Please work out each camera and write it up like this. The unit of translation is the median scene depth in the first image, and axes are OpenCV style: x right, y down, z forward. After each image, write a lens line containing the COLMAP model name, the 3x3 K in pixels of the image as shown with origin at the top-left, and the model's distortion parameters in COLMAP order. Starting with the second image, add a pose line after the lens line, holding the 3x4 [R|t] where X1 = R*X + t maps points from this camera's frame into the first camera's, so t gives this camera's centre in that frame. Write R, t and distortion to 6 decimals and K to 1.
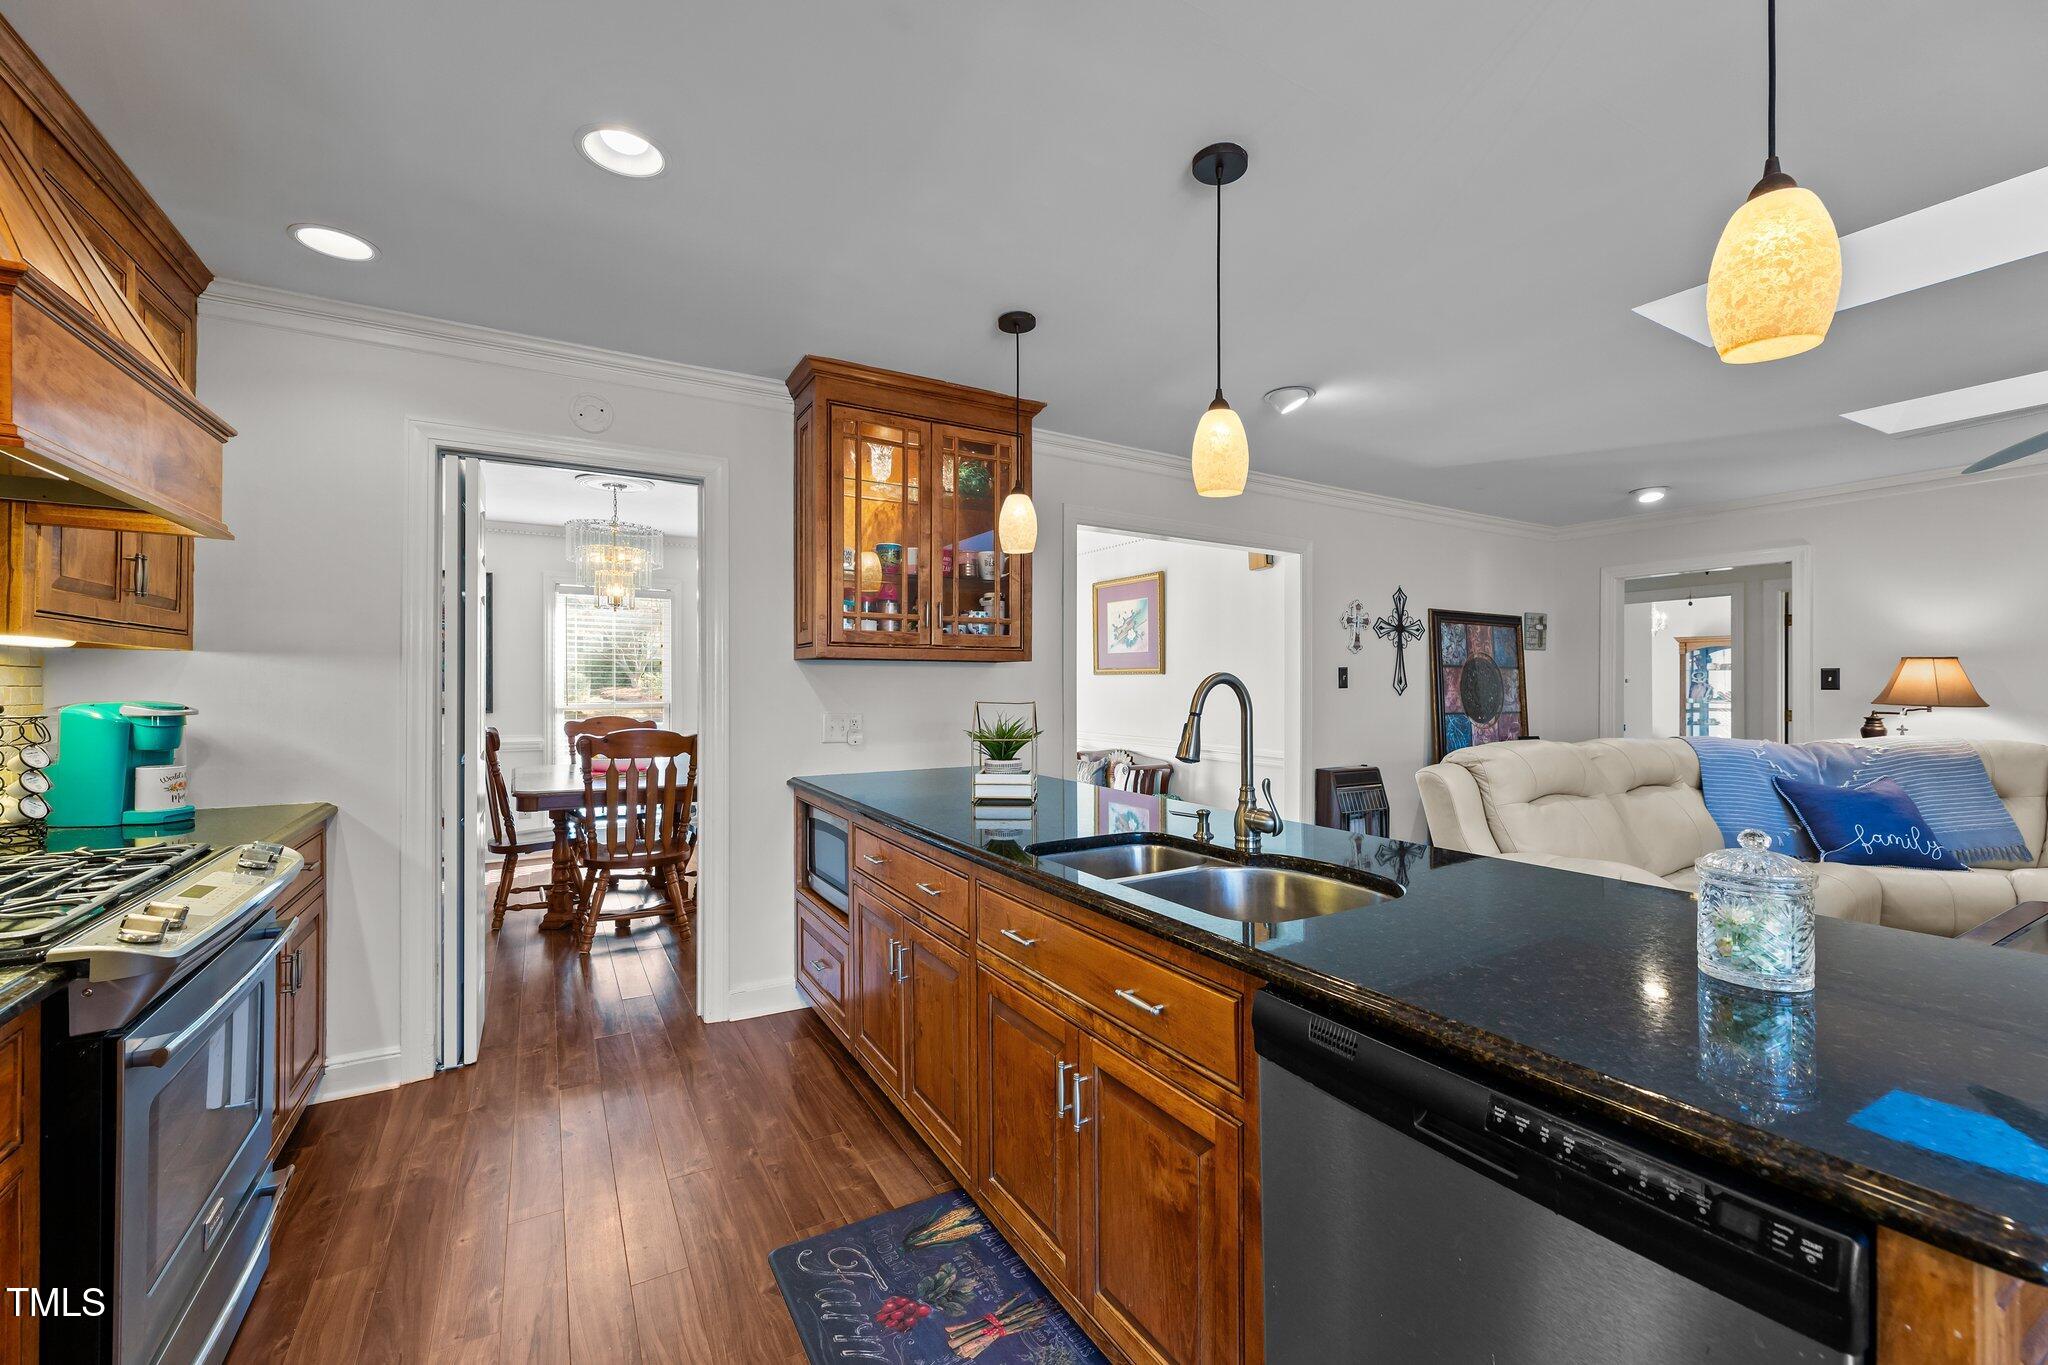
lens RADIAL K [[828.9, 0, 1015.2], [0, 828.9, 682.8], [0, 0, 1]] dist [0.000568, 0.000188]
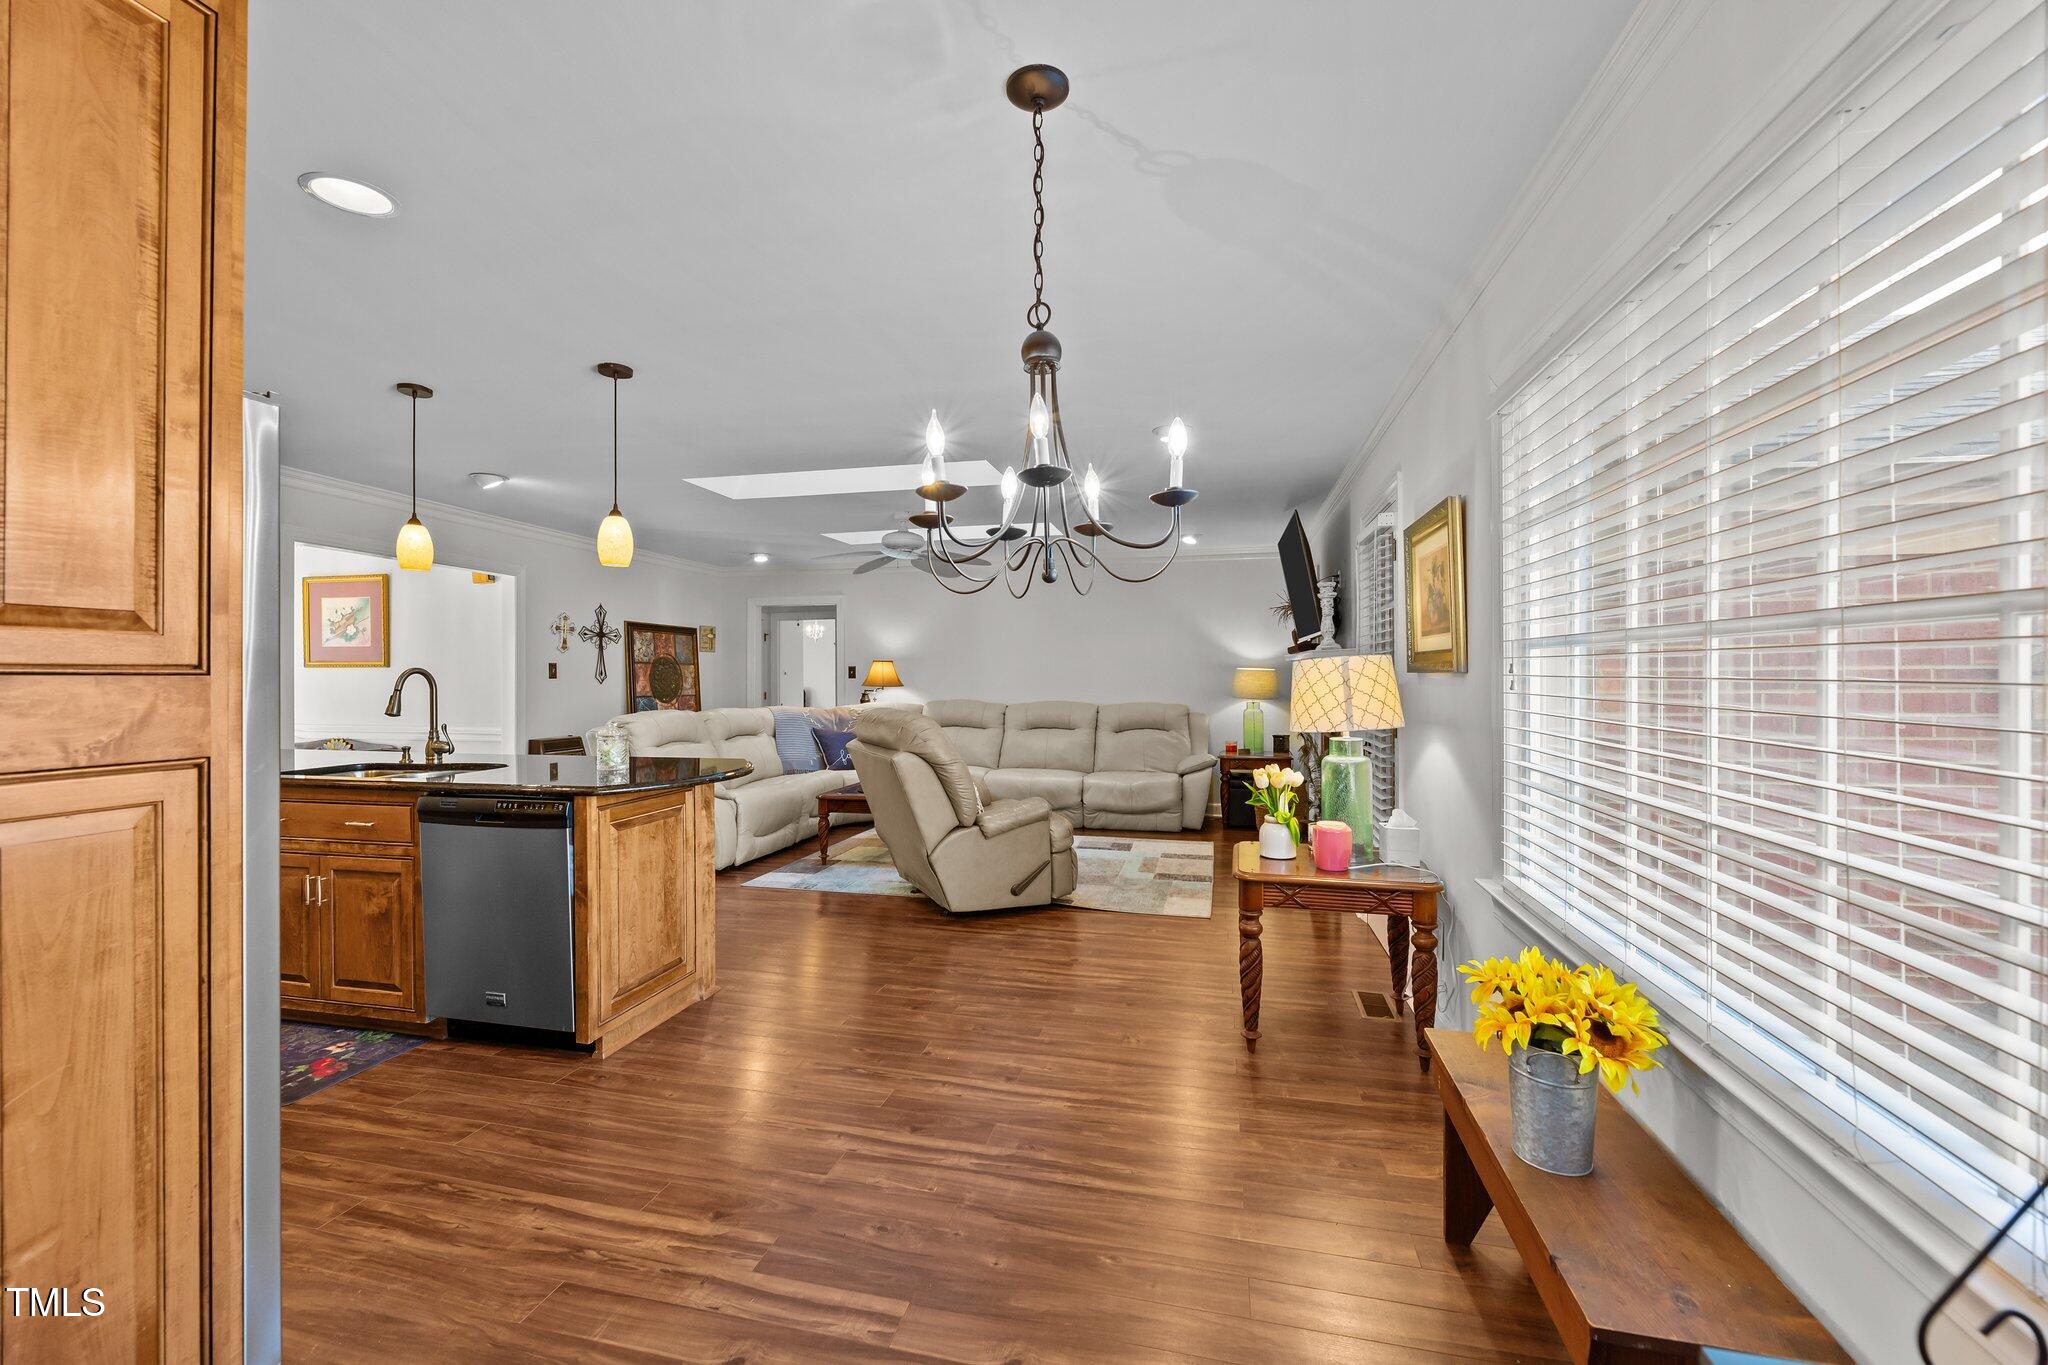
lens RADIAL K [[834.0, 0, 1017.9], [0, 834.0, 677.4], [0, 0, 1]] dist [0.000460, 0.000143]
pose [[0.685579, -0.002629, 0.727994, -0.099066], [0.001540, 0.999996, 0.002161, 0.004144], [-0.727997, -0.000360, 0.685580, -0.673401]]
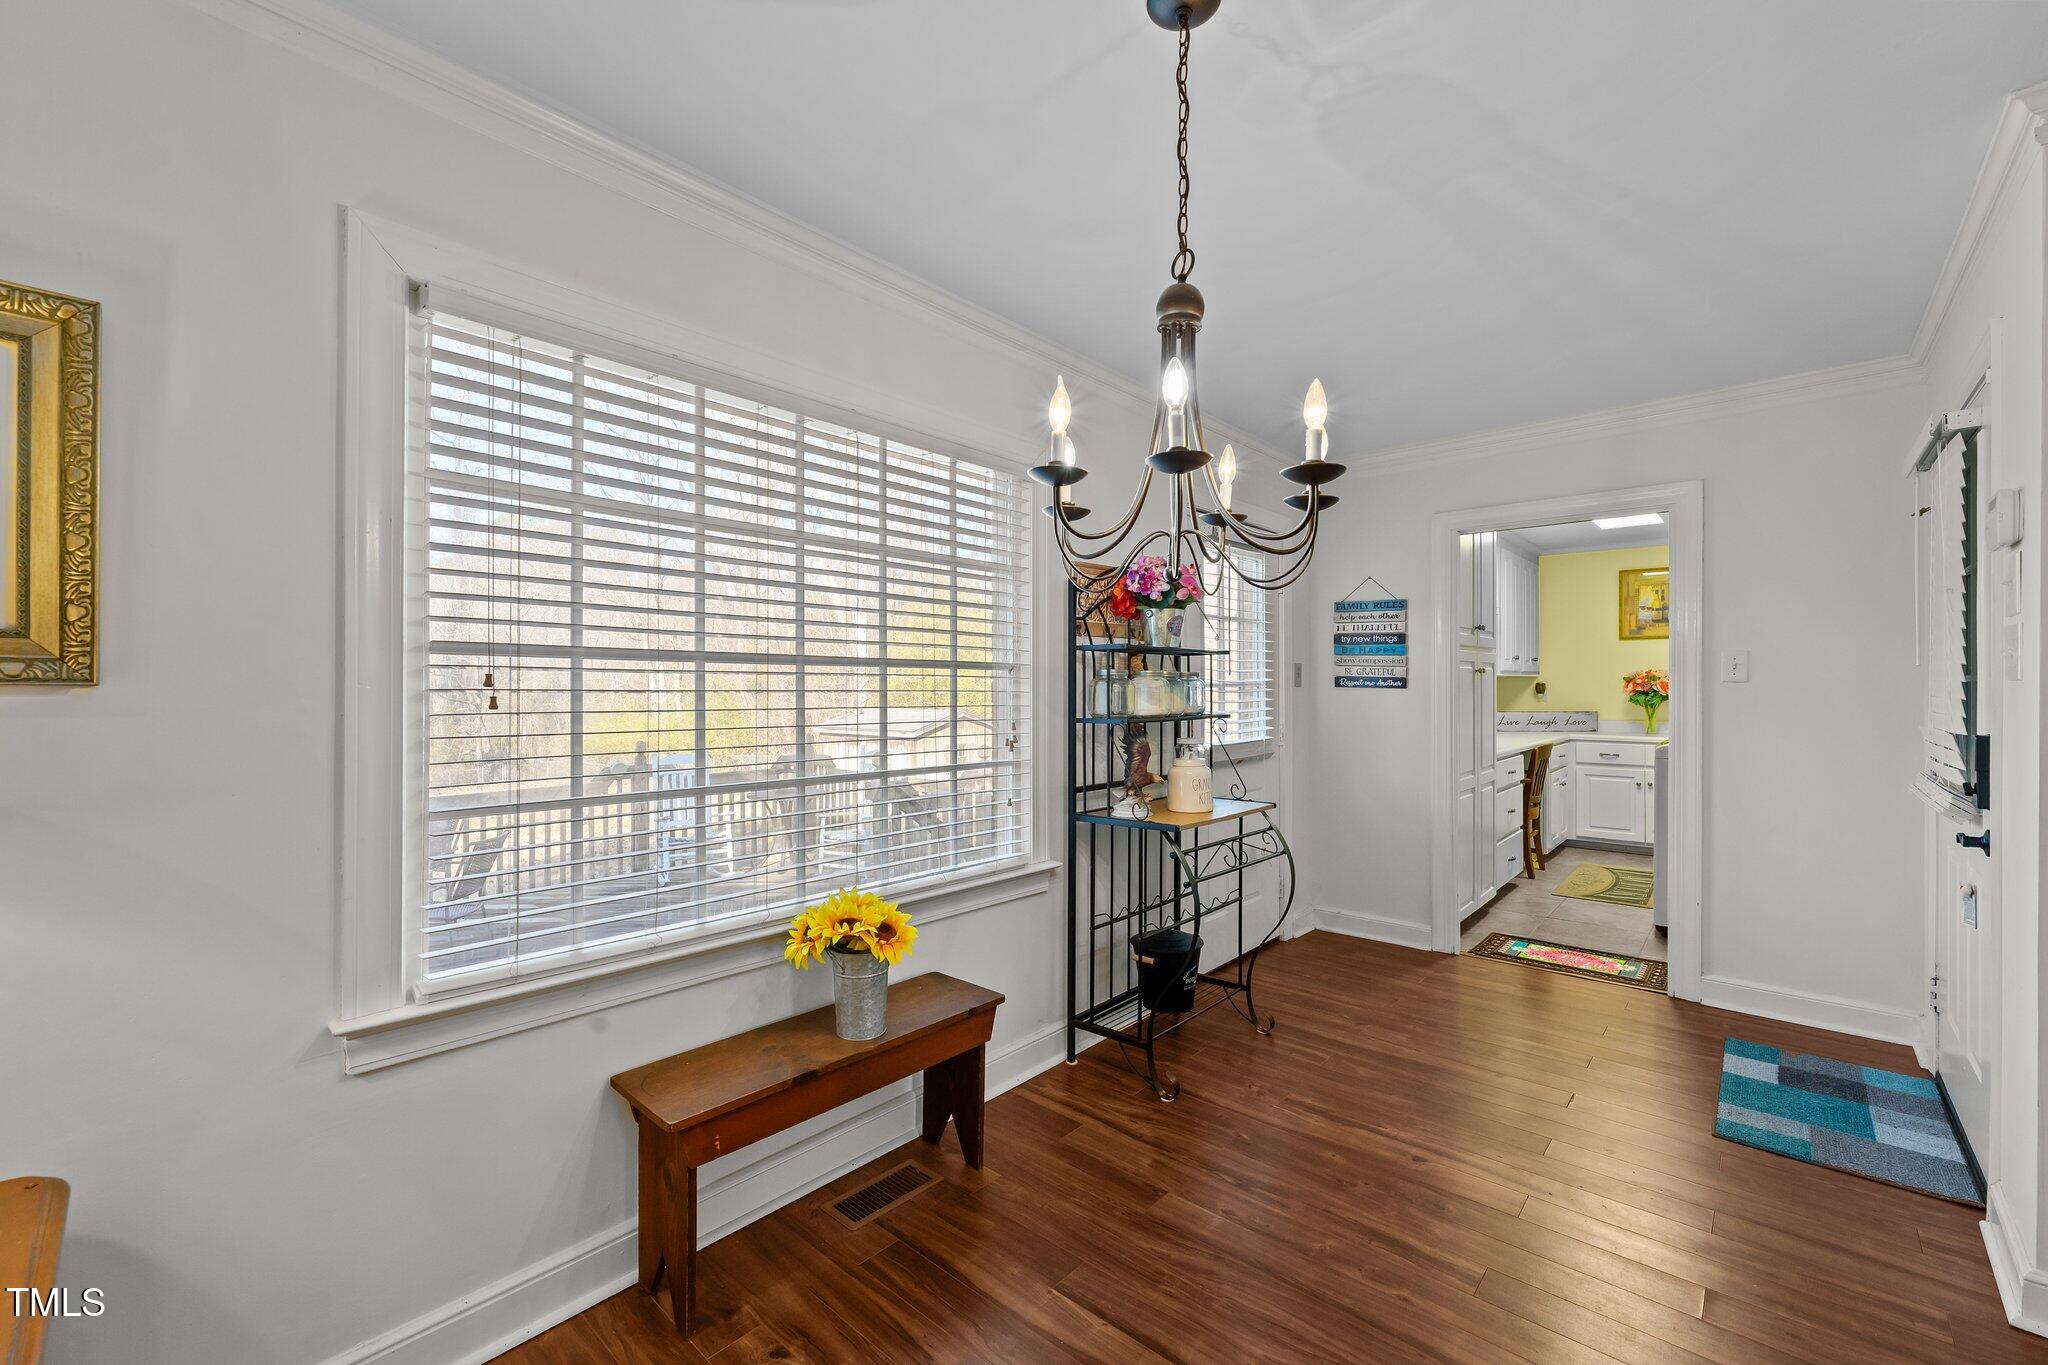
lens RADIAL K [[832.7, 0, 1018.3], [0, 832.7, 683.0], [0, 0, 1]] dist [-0.001805, -0.000165]
pose [[-0.952654, -0.001336, -0.304052, 0.463219], [-0.000172, 0.999993, -0.003857, 0.001931], [0.304055, -0.003622, -0.952648, 0.016705]]
